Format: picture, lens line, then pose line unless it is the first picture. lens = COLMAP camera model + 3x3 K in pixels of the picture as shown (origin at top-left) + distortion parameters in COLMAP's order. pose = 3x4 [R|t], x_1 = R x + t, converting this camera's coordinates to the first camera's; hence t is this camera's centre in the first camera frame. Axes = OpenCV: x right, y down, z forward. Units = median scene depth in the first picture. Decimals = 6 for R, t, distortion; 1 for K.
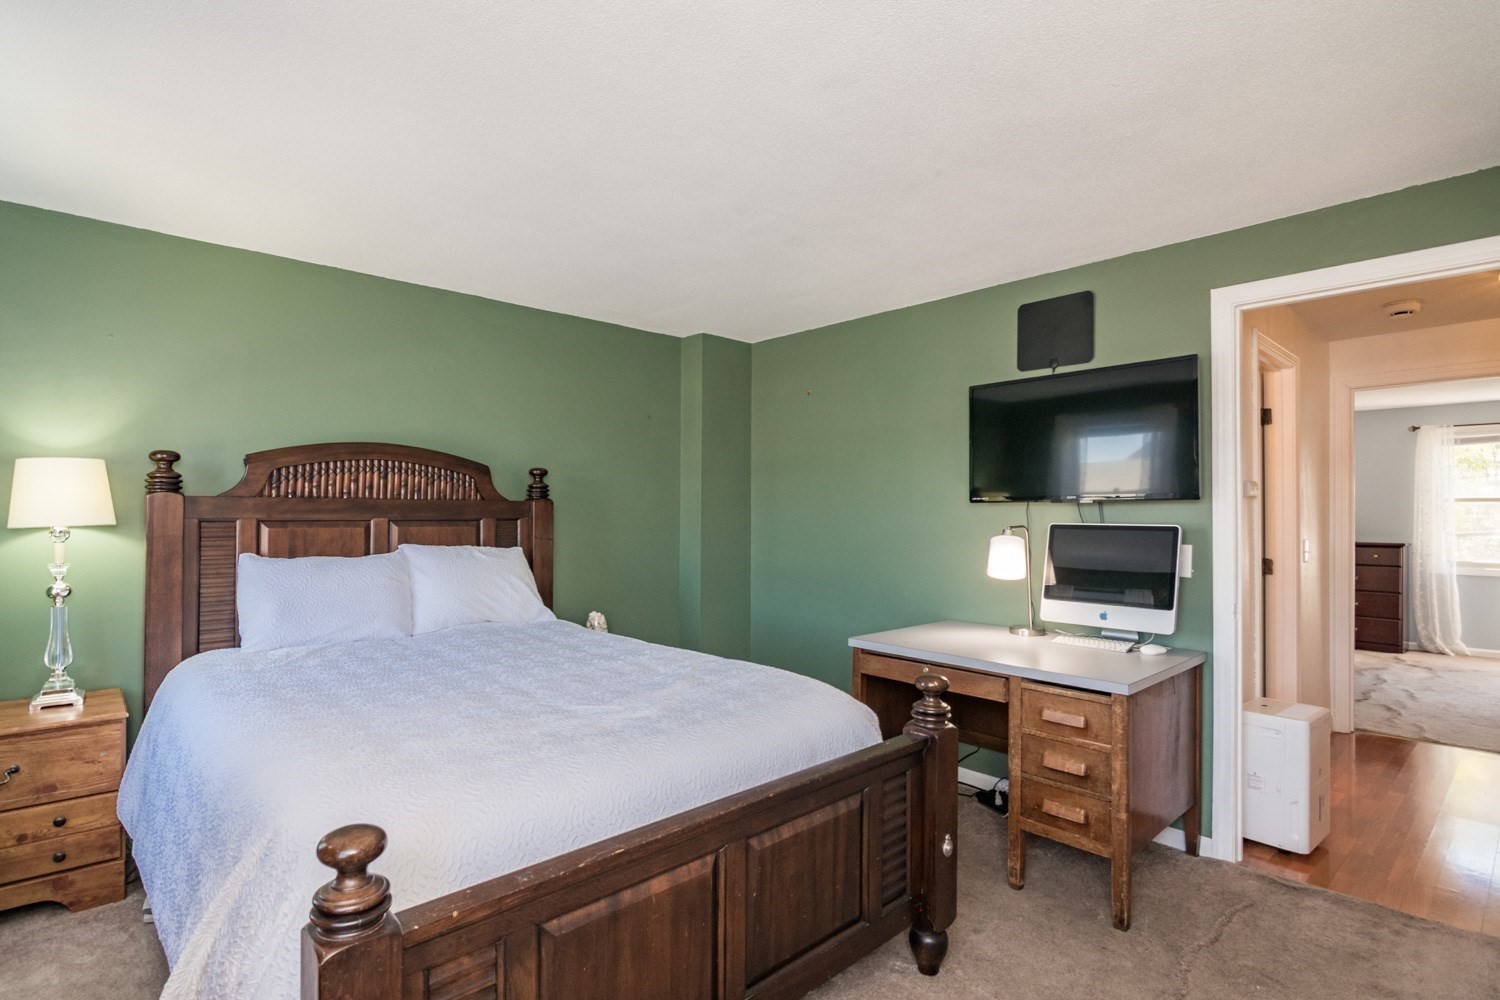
lens RADIAL K [[729.4, 0, 751.1], [0, 729.4, 498.8], [0, 0, 1]] dist [-0.012434, -0.002303]
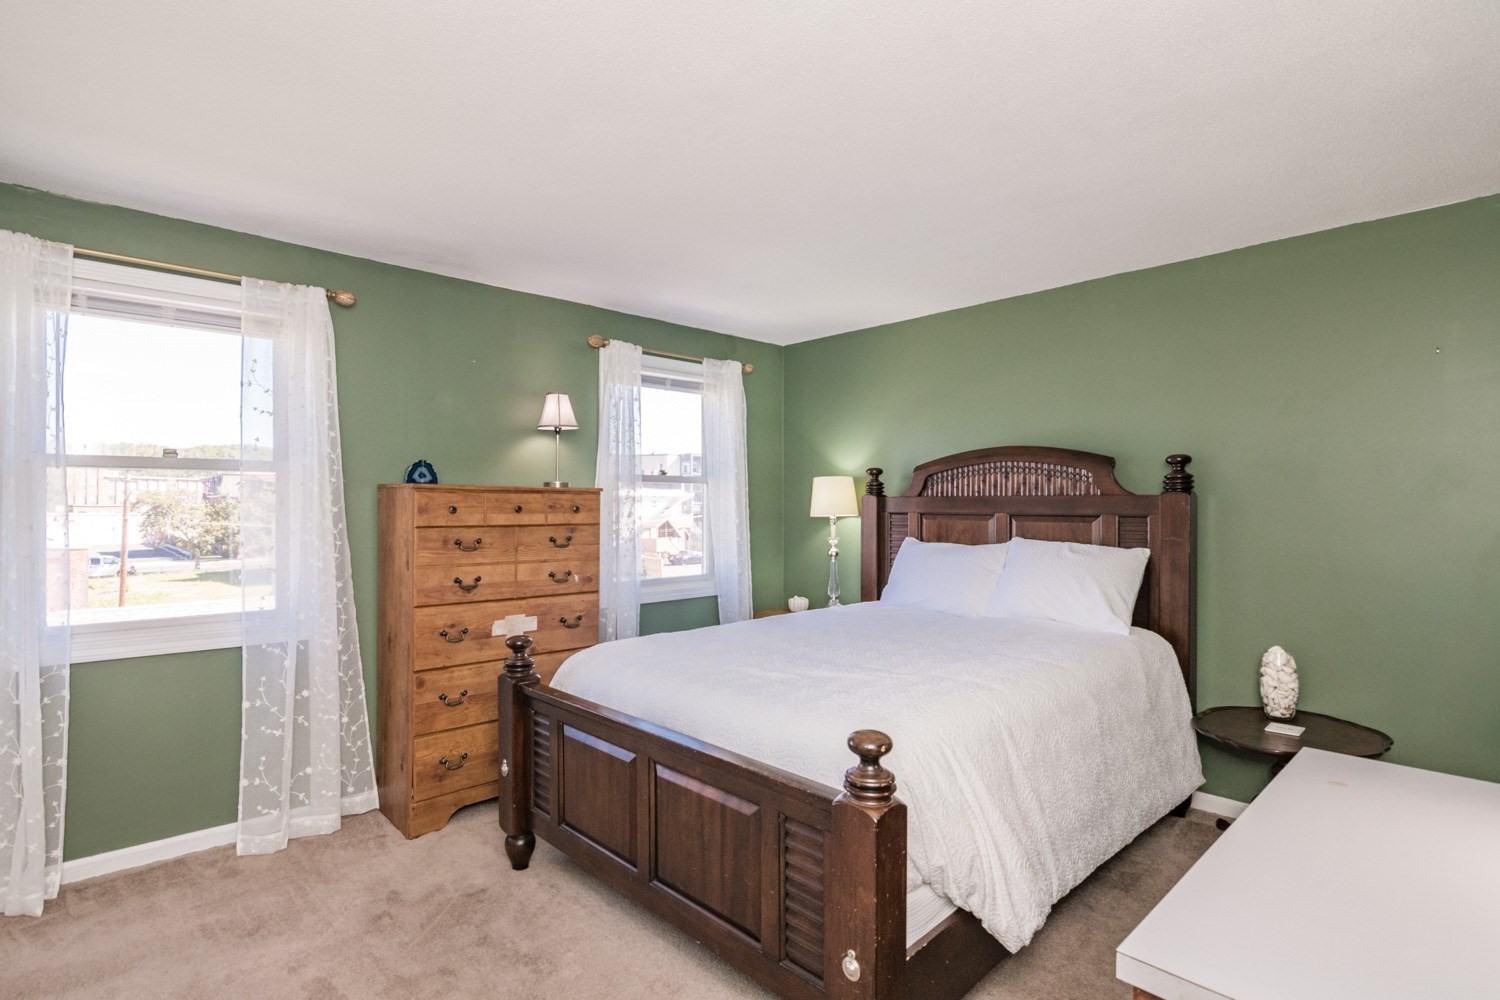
lens RADIAL K [[729.4, 0, 706.2], [0, 729.4, 507.9], [0, 0, 1]] dist [-0.012434, -0.002303]
pose [[-0.019496, -0.002050, -0.999808, 0.701540], [0.013512, 0.999906, -0.002313, 0.016155], [0.999719, -0.013554, -0.019467, 0.620648]]
